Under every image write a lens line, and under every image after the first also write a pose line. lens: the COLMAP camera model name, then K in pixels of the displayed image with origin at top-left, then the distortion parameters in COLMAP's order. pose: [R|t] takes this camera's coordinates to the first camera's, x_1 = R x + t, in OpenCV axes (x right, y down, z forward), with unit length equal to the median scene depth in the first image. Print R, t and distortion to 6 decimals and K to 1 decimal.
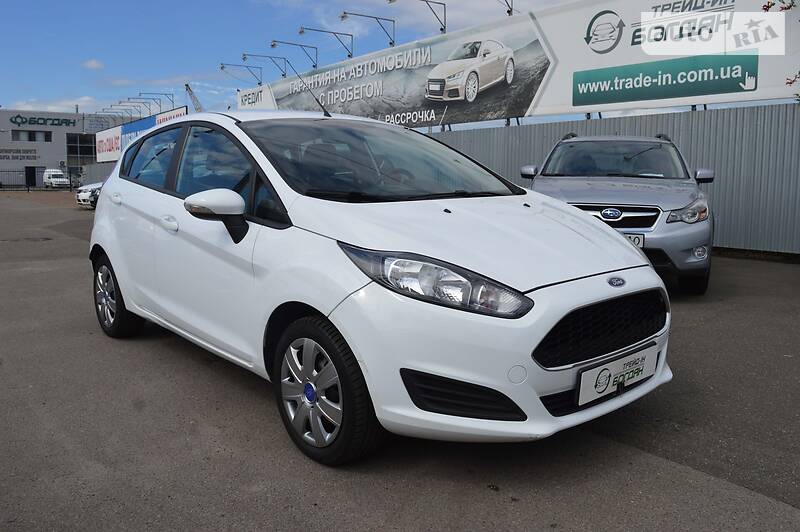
lens RADIAL K [[676.6, 0, 402.1], [0, 676.6, 256.9], [0, 0, 1]] dist [-0.099056, 0.032214]
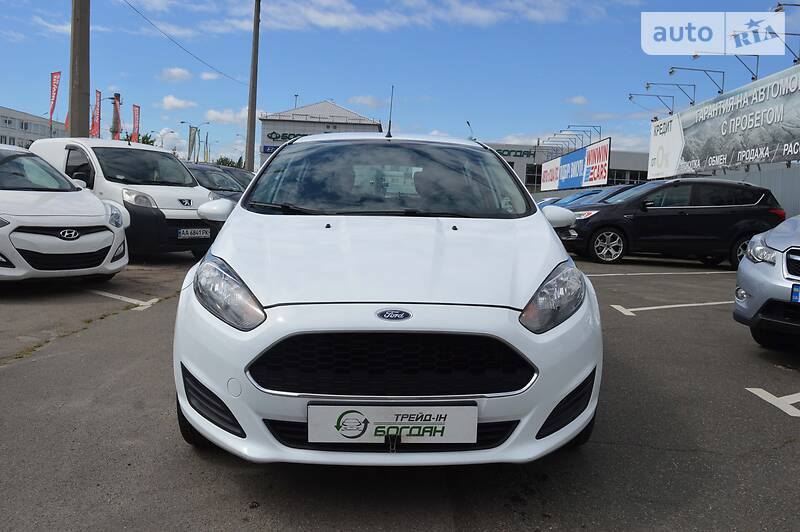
lens RADIAL K [[676.6, 0, 402.1], [0, 676.6, 256.9], [0, 0, 1]] dist [-0.099056, 0.032214]
pose [[0.778466, 0.079579, -0.622622, 0.375802], [-0.109614, 0.993924, -0.010016, -0.012317], [0.618042, 0.076045, 0.782458, 0.147094]]
